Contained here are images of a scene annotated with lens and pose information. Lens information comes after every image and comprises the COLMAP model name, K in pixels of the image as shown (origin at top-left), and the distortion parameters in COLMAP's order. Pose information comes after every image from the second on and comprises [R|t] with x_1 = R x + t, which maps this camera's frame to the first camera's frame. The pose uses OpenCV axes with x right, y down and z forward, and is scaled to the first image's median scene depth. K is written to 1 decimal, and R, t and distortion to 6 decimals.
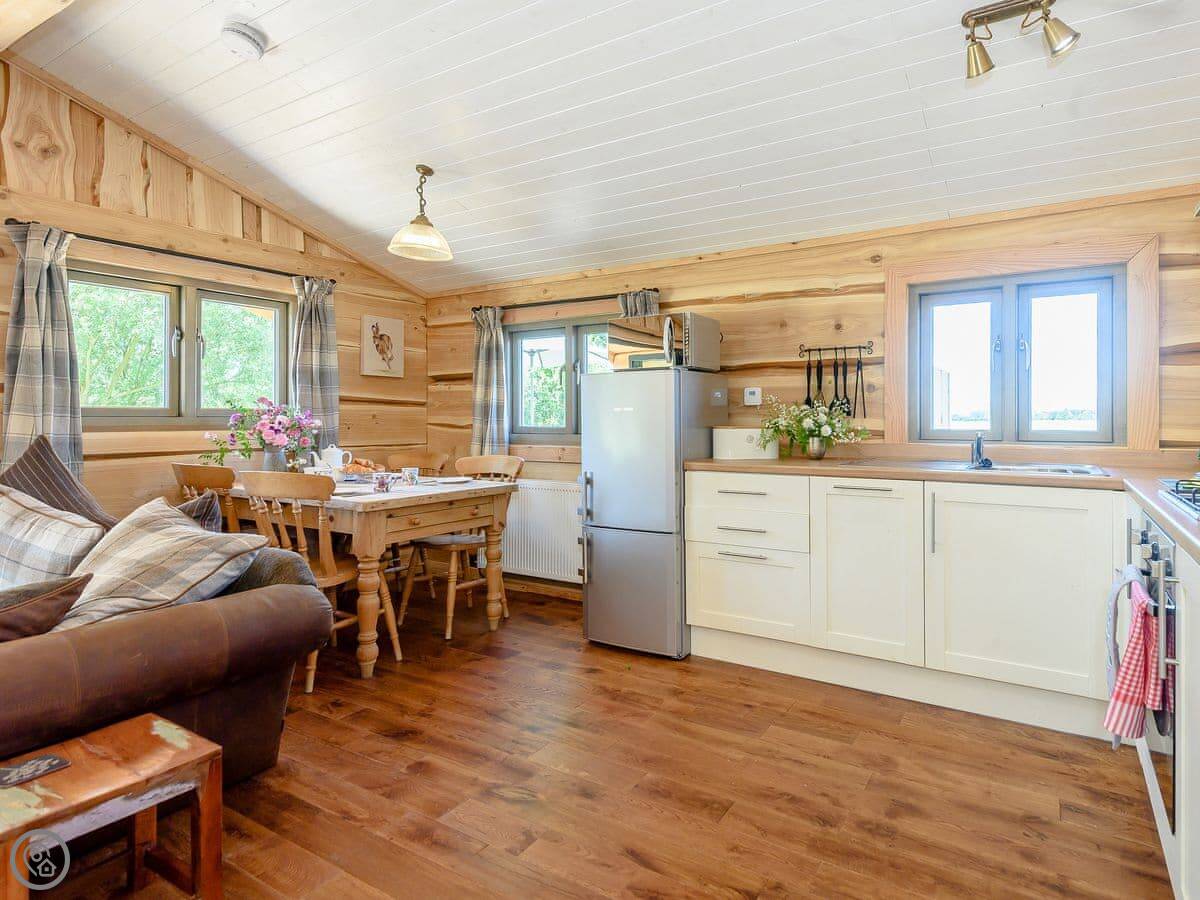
lens RADIAL K [[656.8, 0, 680.1], [0, 656.8, 417.8], [0, 0, 1]] dist [0.038588, -0.023169]
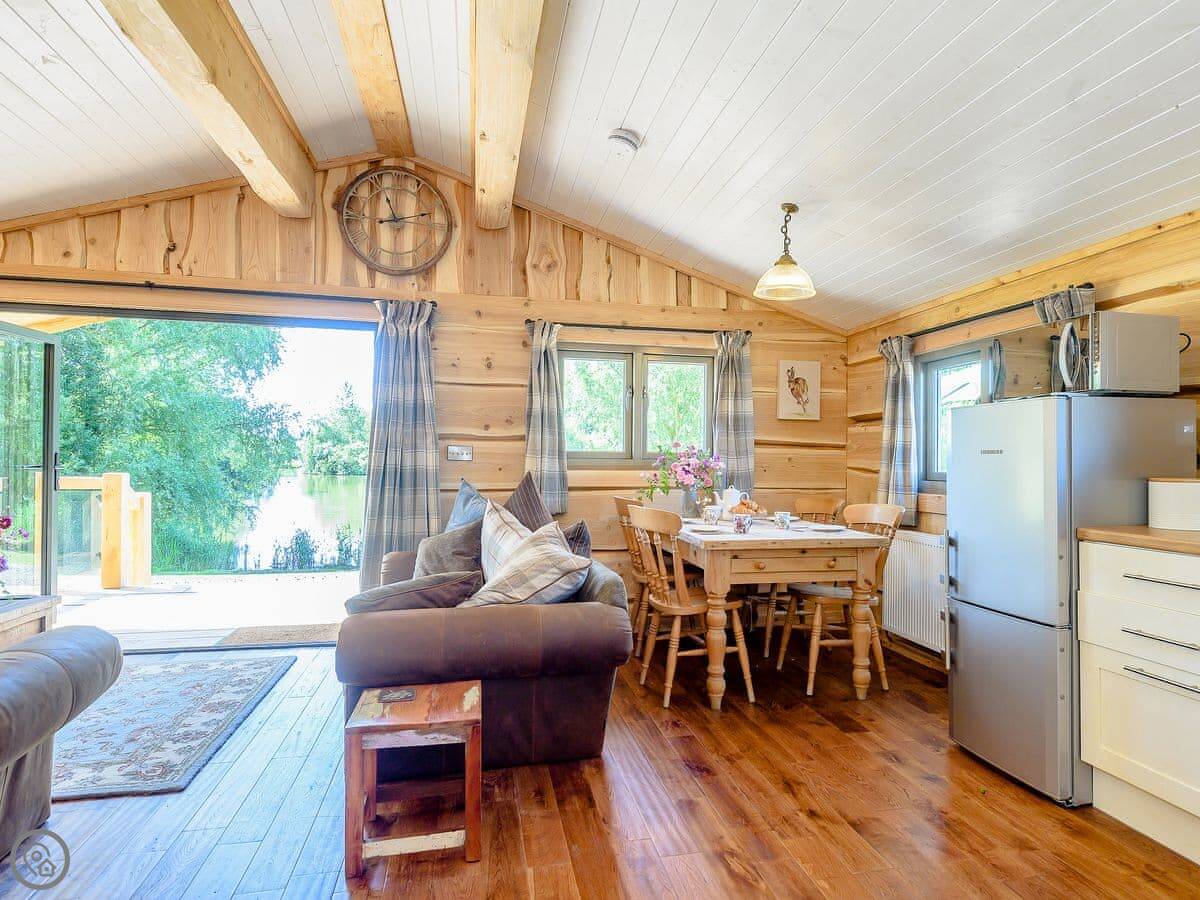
lens RADIAL K [[700.9, 0, 636.3], [0, 700.9, 455.2], [0, 0, 1]] dist [0.022237, -0.002269]
pose [[0.678701, 0.001382, -0.734414, 0.222202], [-0.007970, 0.999953, -0.005485, -0.001421], [0.734372, 0.009576, 0.678680, 0.132426]]
